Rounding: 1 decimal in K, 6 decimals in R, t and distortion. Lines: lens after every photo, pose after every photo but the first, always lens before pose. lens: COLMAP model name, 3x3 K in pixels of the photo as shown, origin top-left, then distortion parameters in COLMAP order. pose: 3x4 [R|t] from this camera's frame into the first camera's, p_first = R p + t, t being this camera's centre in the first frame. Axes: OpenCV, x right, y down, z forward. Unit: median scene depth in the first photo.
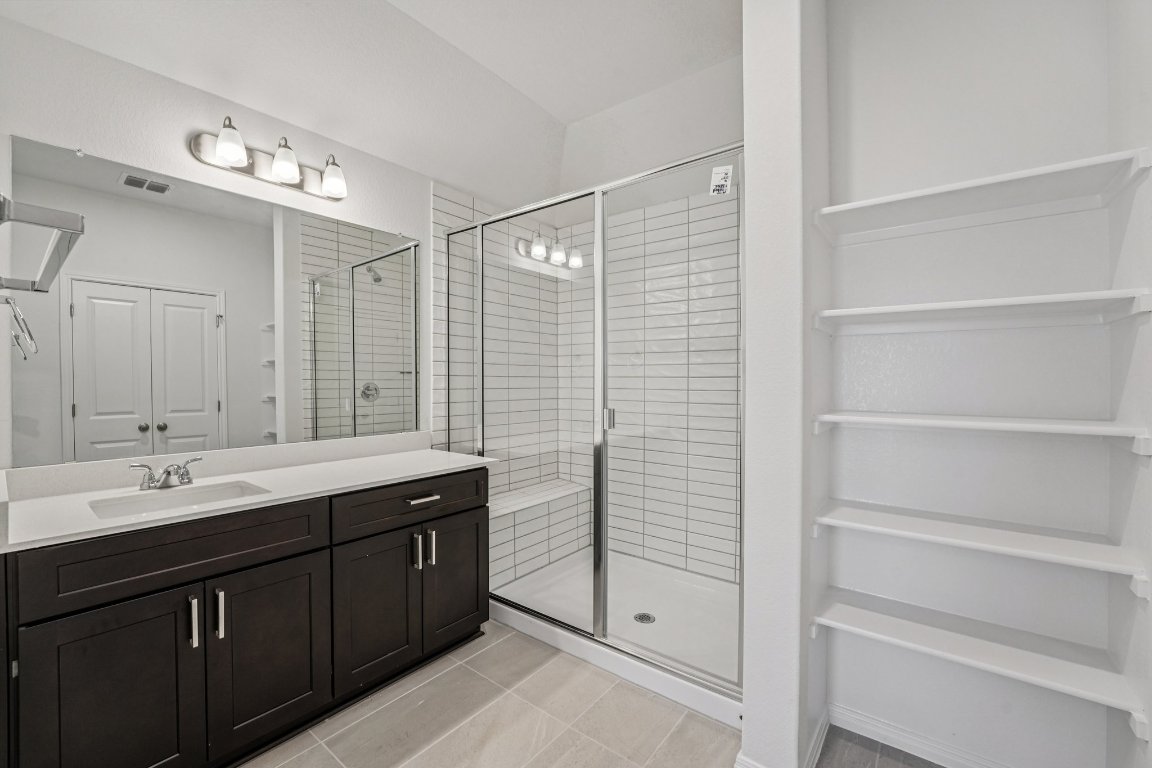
lens RADIAL K [[471.8, 0, 579.4], [0, 471.8, 383.1], [0, 0, 1]] dist [-0.028906, 0.004725]
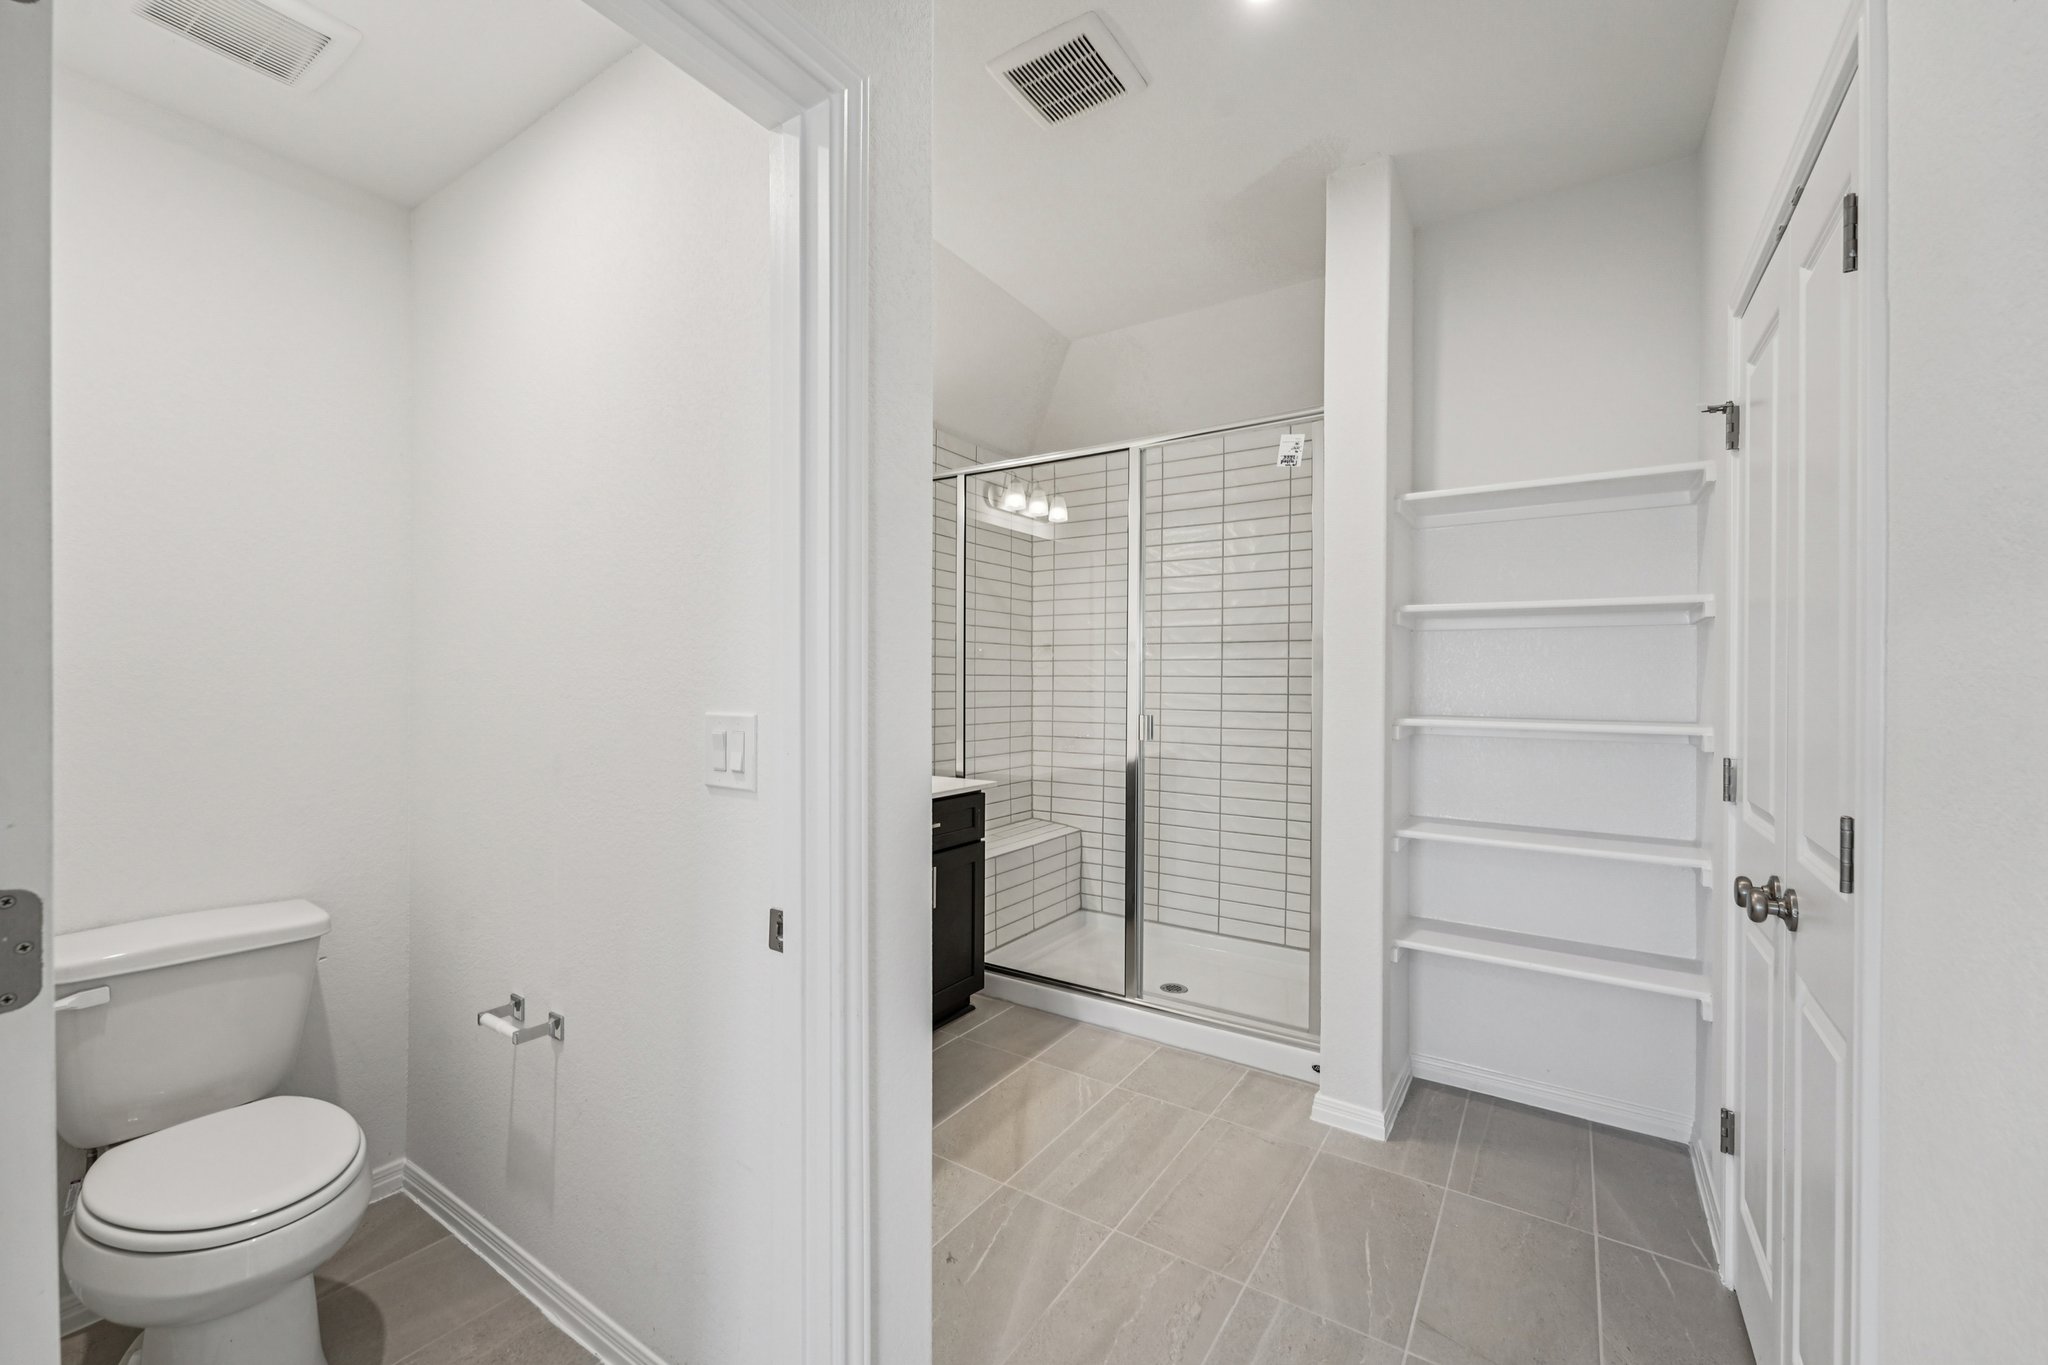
lens RADIAL K [[838.8, 0, 1016.8], [0, 838.8, 684.5], [0, 0, 1]] dist [-0.028906, 0.004725]
pose [[0.997417, 0.002102, 0.071797, -0.239684], [-0.002019, 0.999997, -0.001223, 0.003253], [-0.071799, 0.001074, 0.997419, -0.387119]]
